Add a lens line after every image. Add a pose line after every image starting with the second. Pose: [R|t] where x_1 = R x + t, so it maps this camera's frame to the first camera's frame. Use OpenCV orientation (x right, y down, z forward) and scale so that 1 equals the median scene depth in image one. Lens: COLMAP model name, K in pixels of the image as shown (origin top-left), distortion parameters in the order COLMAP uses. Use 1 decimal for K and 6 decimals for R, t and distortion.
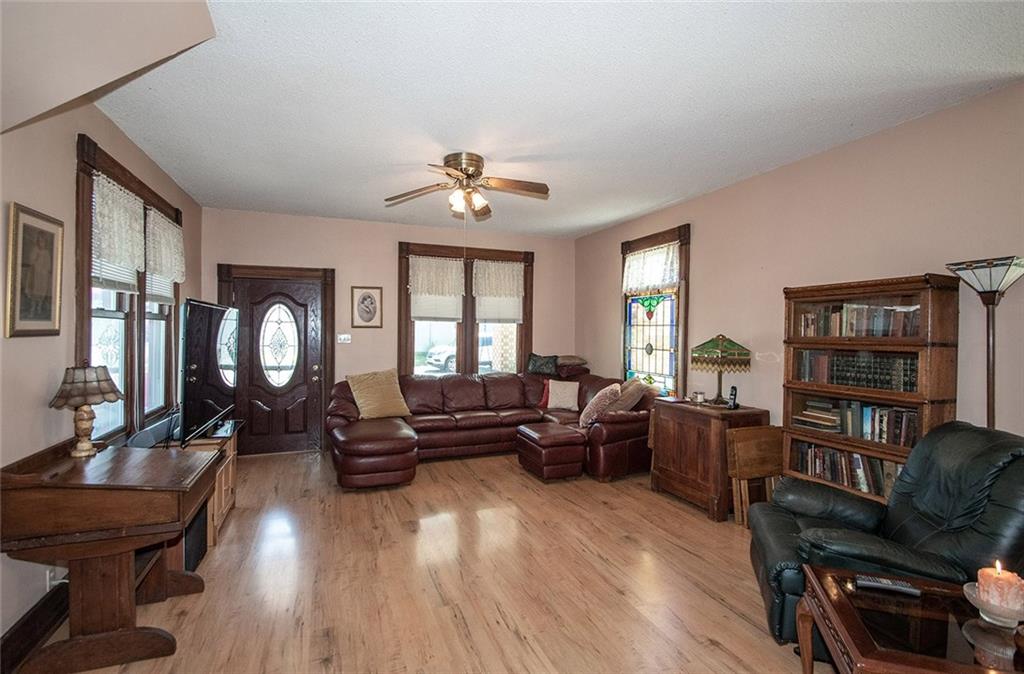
lens RADIAL K [[450.3, 0, 491.7], [0, 450.3, 340.6], [0, 0, 1]] dist [0.001048, -0.004699]
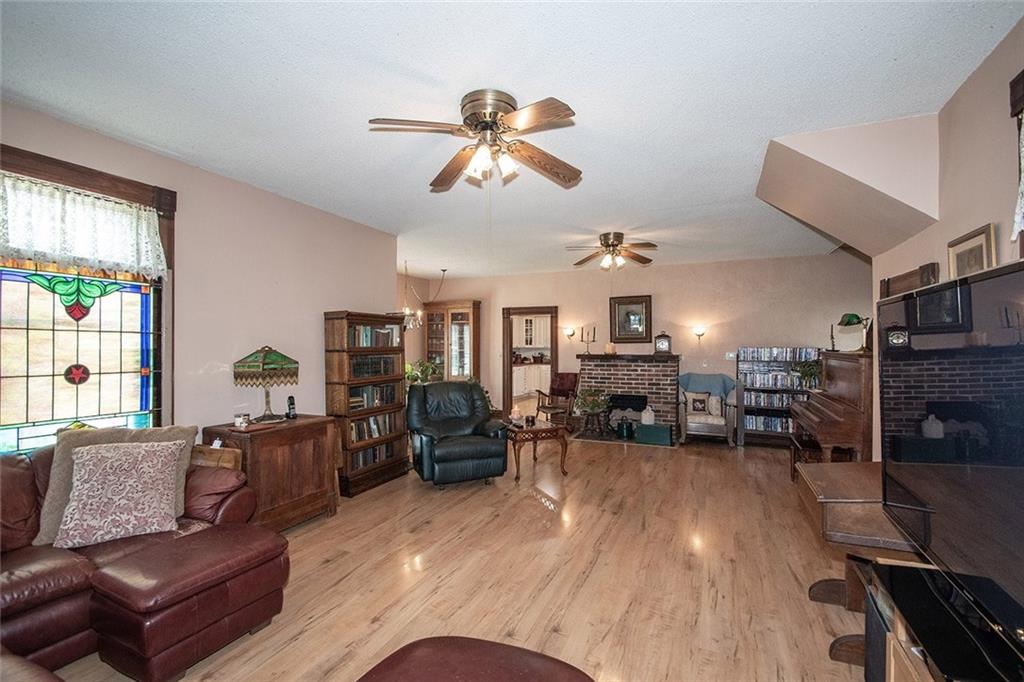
lens RADIAL K [[450.3, 0, 512.4], [0, 450.3, 345.6], [0, 0, 1]] dist [0.001048, -0.004699]
pose [[-0.716922, -0.009443, 0.697090, -0.513408], [0.005356, 0.999804, 0.019053, -0.029772], [-0.697133, 0.017393, -0.716731, 1.299035]]
